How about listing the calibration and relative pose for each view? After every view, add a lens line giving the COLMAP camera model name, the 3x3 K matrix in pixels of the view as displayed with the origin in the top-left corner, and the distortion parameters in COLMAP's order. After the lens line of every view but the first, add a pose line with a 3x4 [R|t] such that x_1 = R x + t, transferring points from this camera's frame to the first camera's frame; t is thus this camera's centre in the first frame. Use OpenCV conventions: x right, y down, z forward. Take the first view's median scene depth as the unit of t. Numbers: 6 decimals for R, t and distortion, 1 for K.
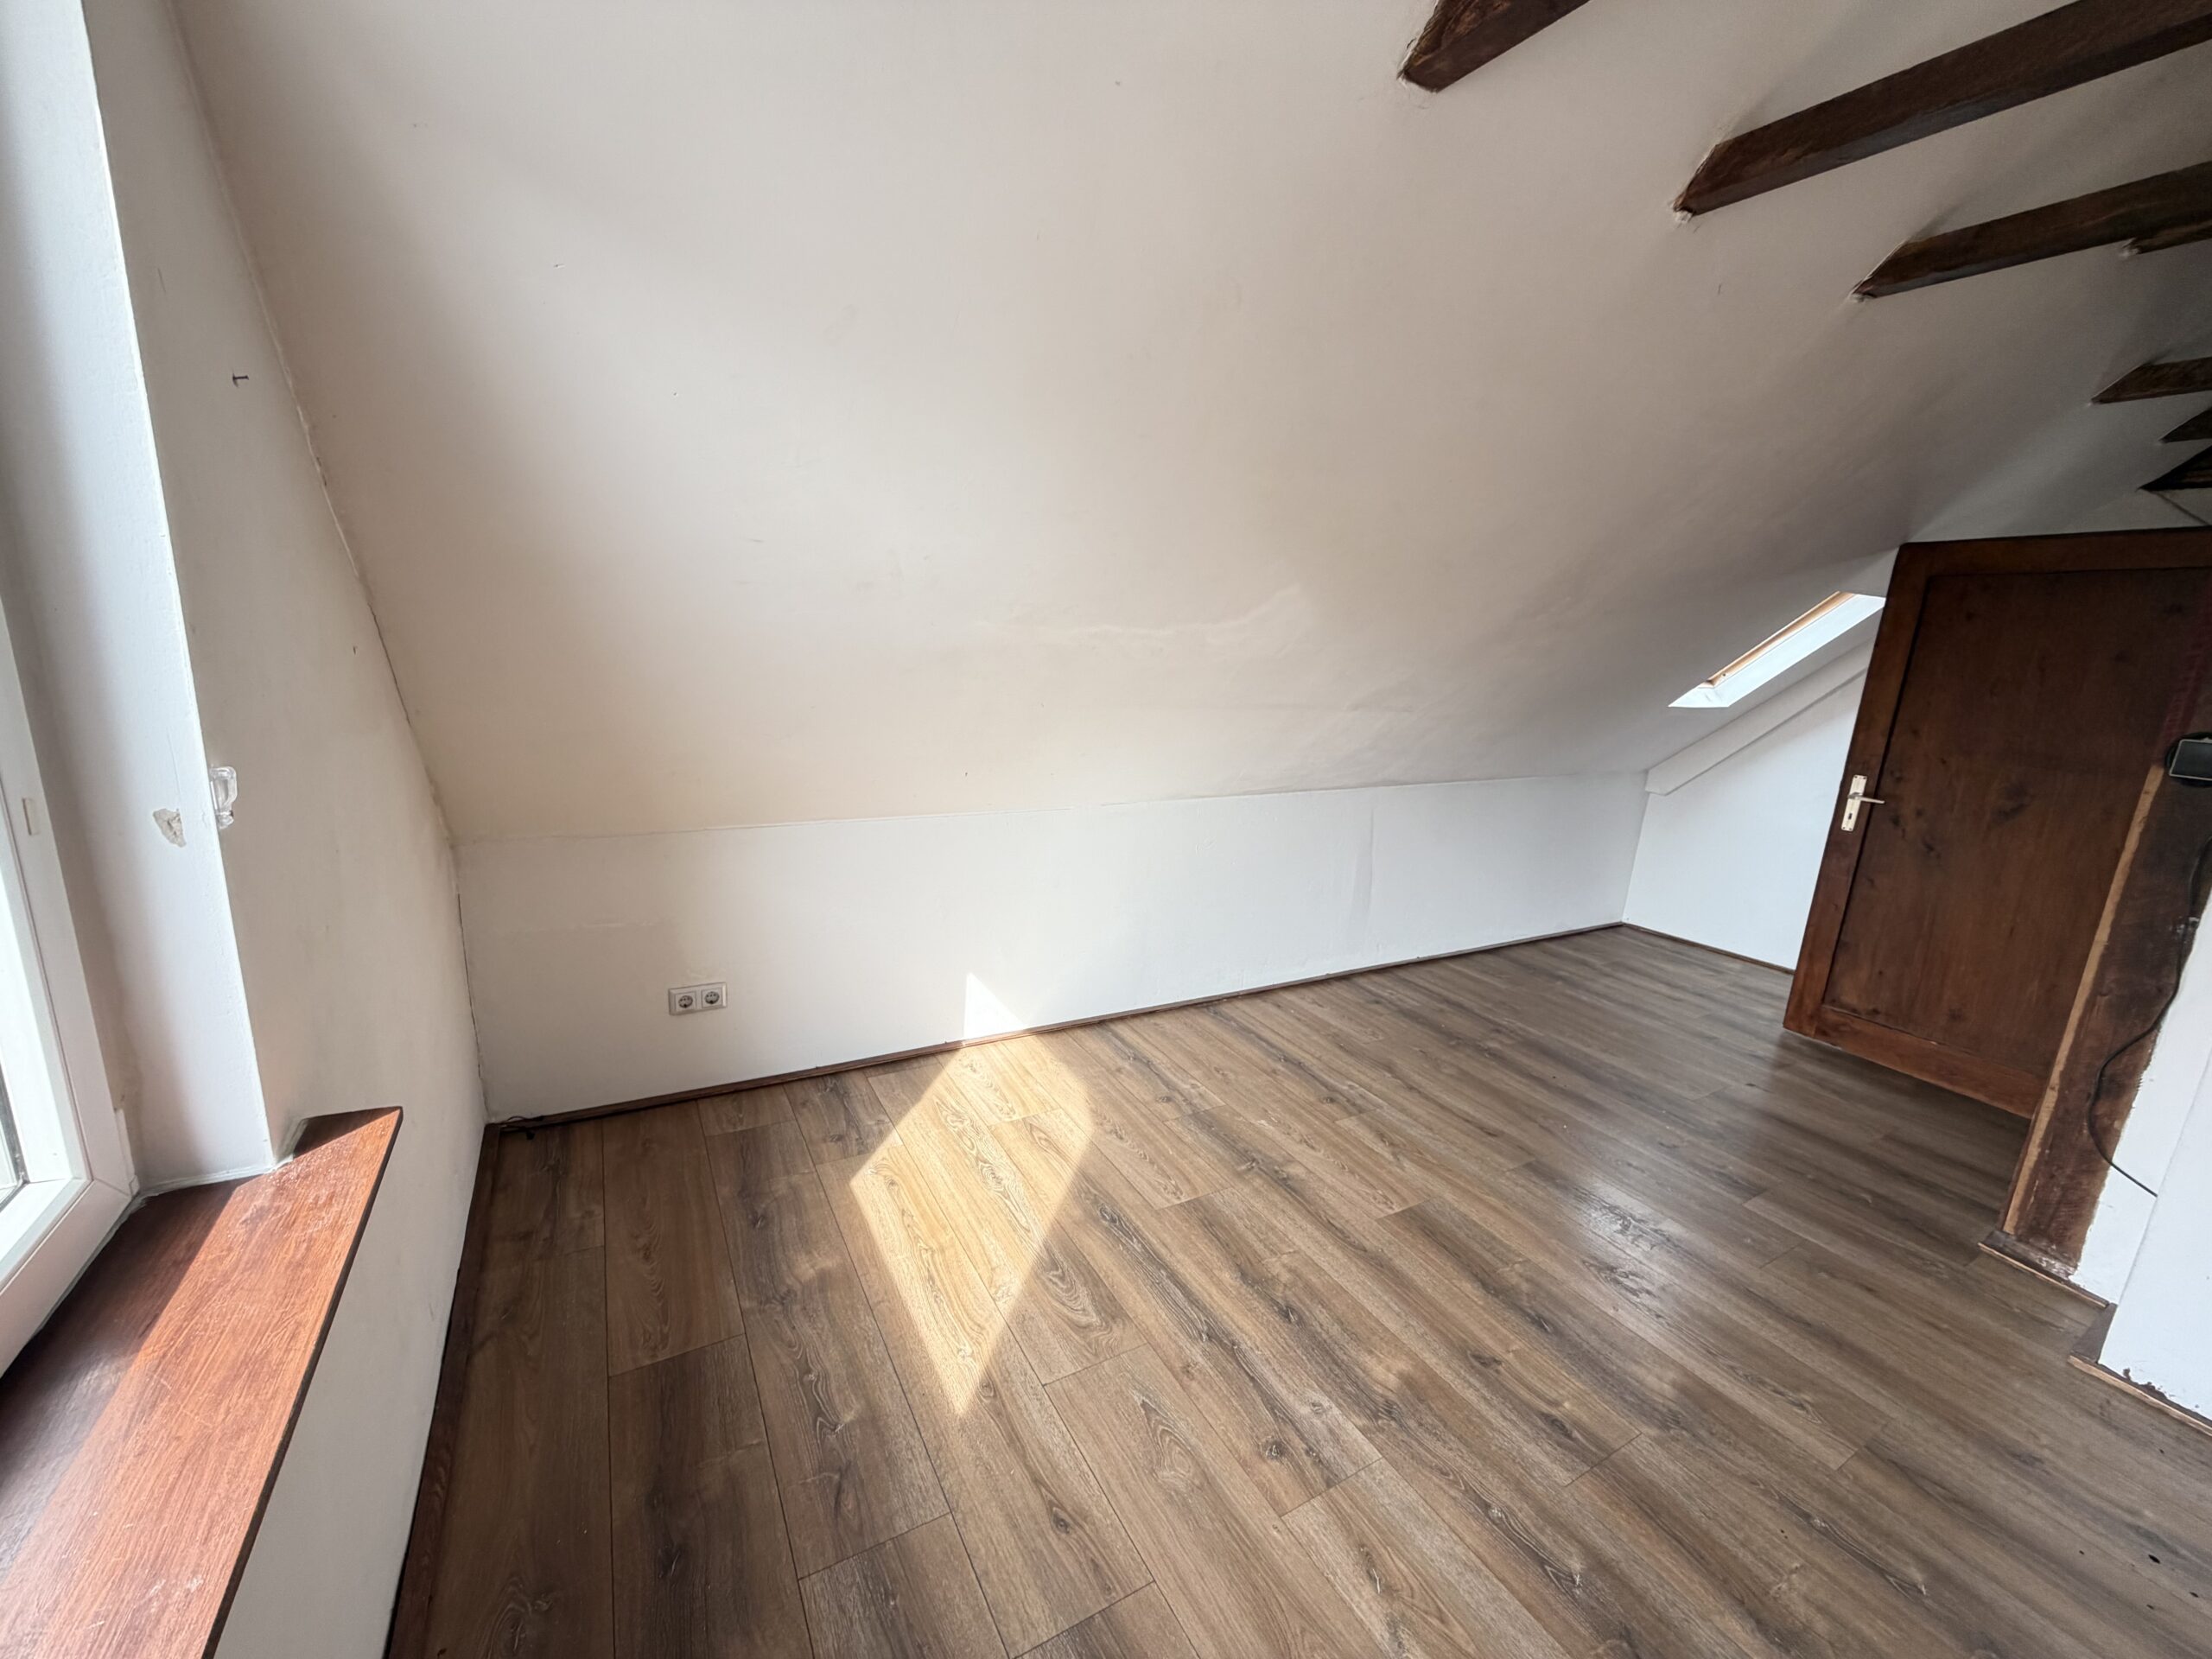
lens RADIAL K [[881.1, 0, 1094.9], [0, 881.1, 830.5], [0, 0, 1]] dist [0.000426, 0.000314]
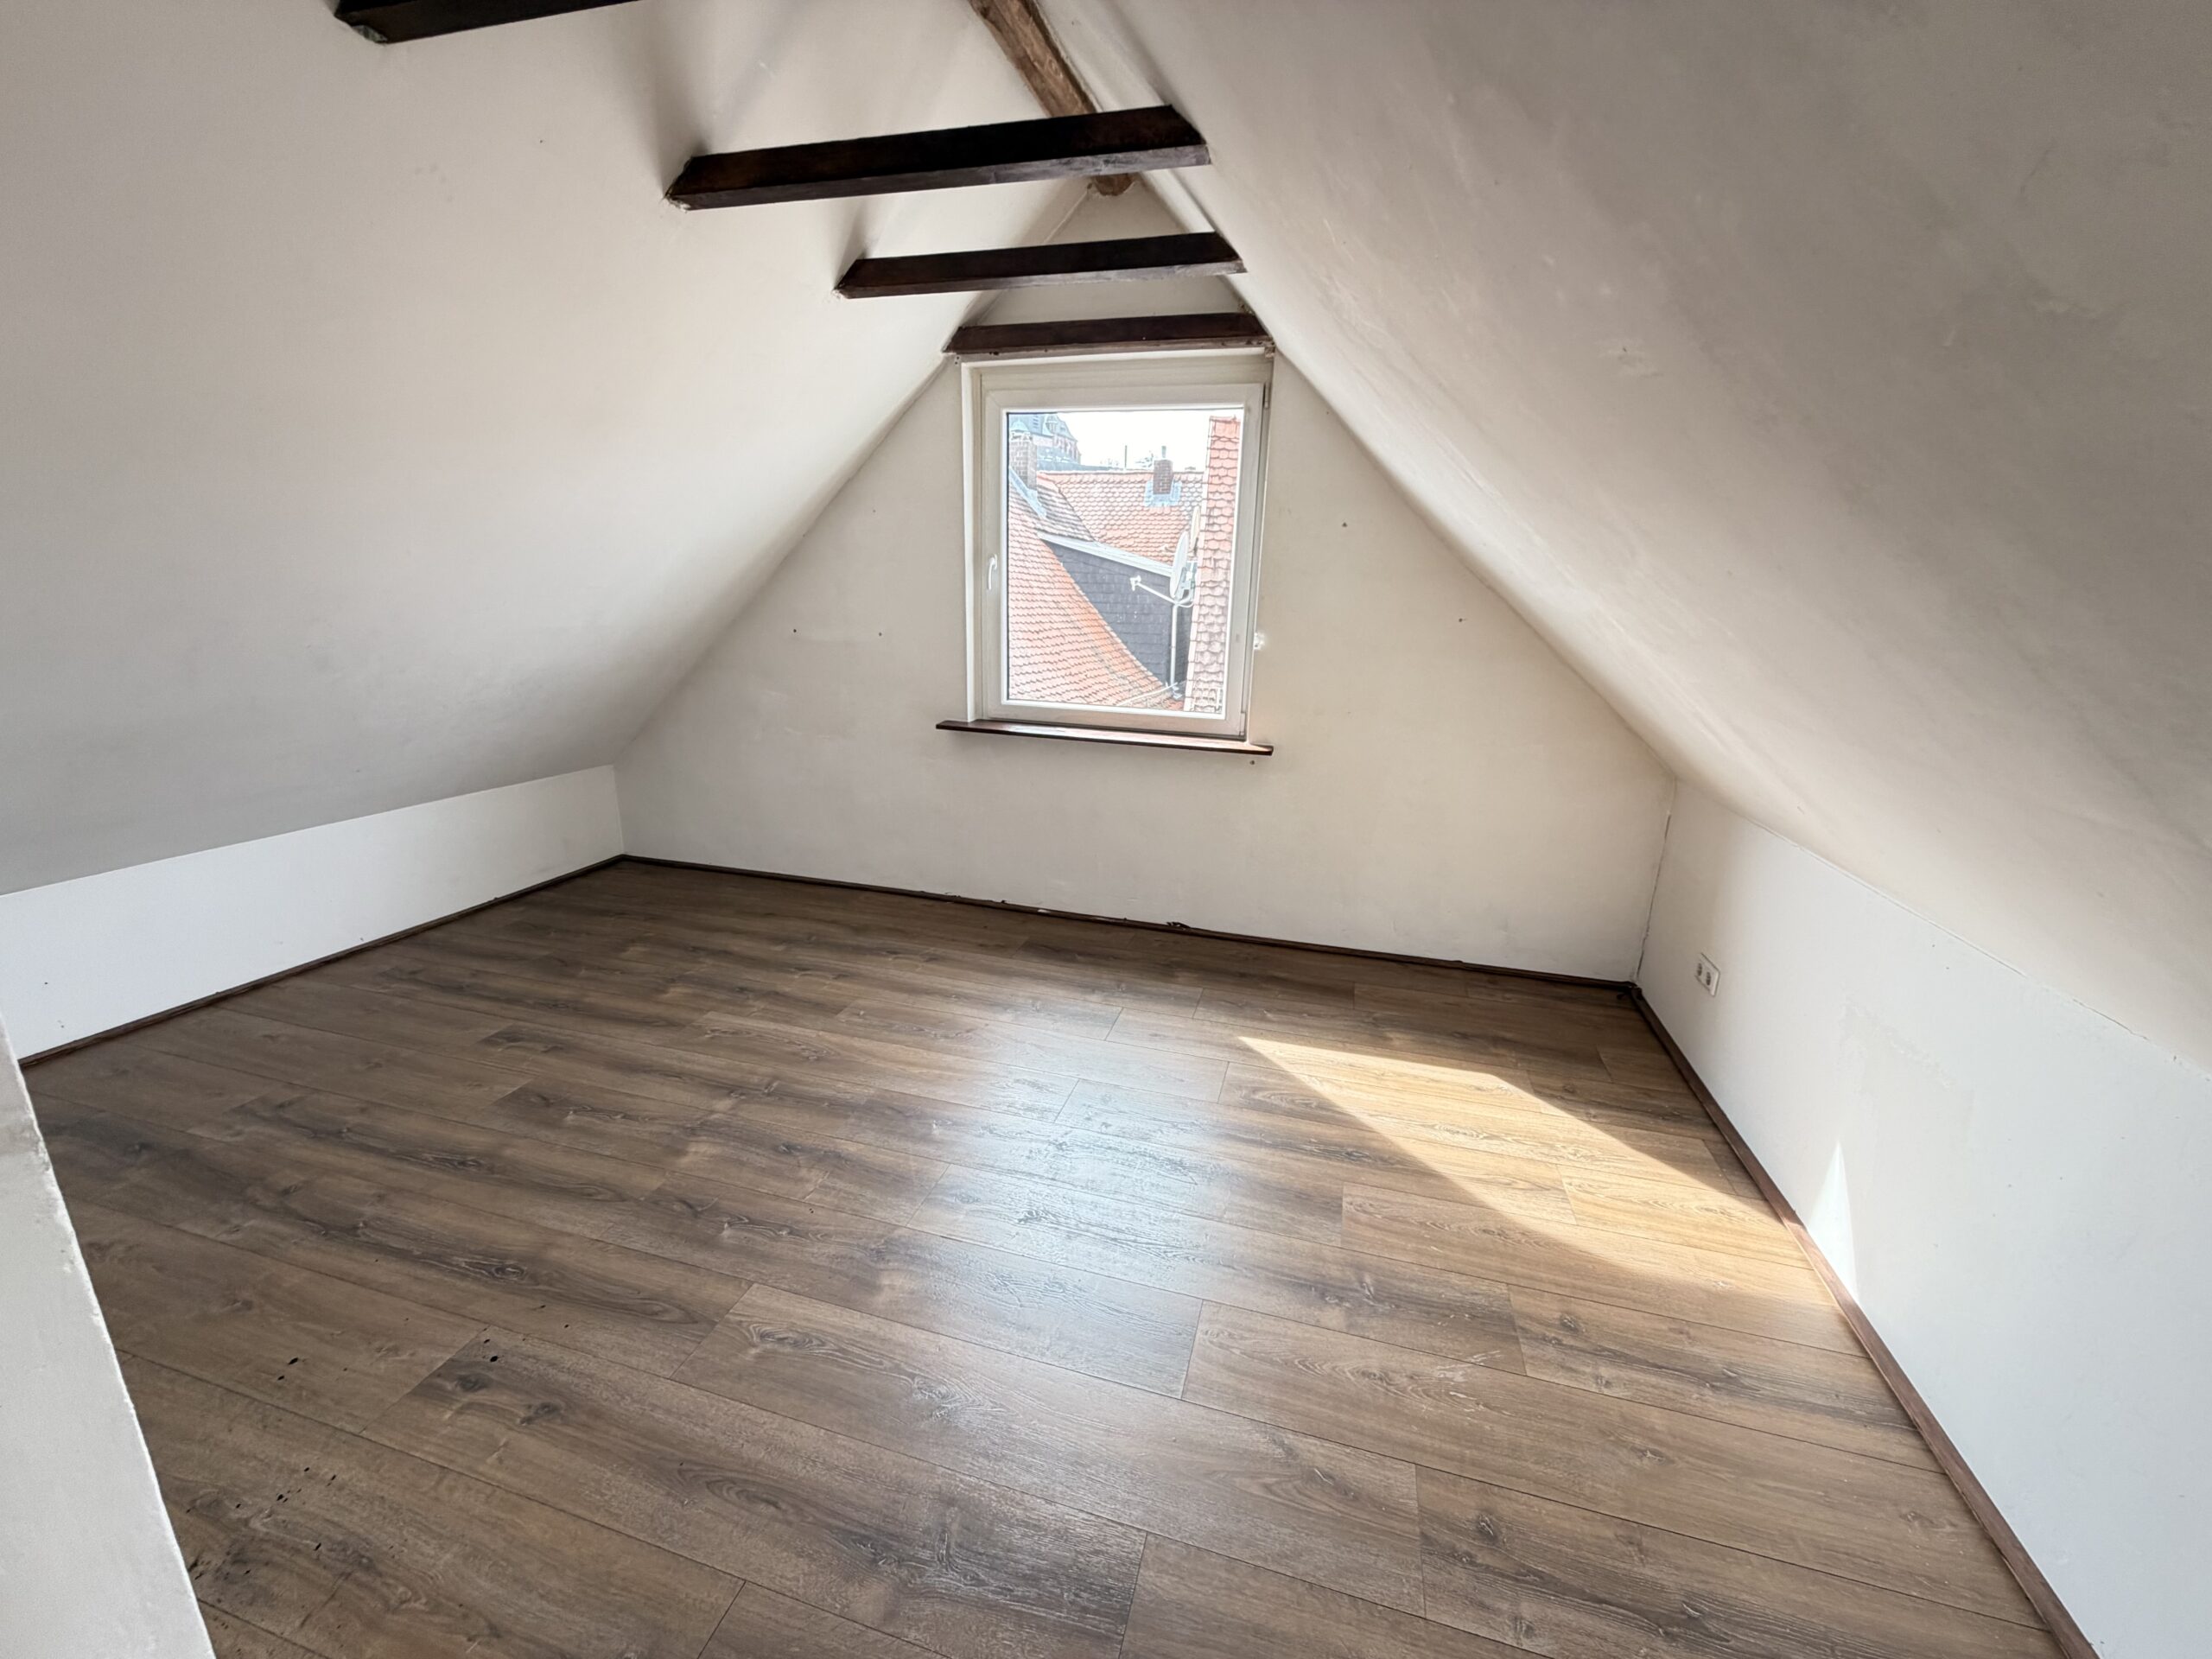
lens RADIAL K [[881.1, 0, 1101.1], [0, 881.1, 836.6], [0, 0, 1]] dist [0.000426, 0.000314]
pose [[-0.704807, 0.113174, -0.700314, 0.841761], [-0.224733, 0.900726, 0.371737, -0.201072], [0.672861, 0.419387, -0.609403, 1.172289]]
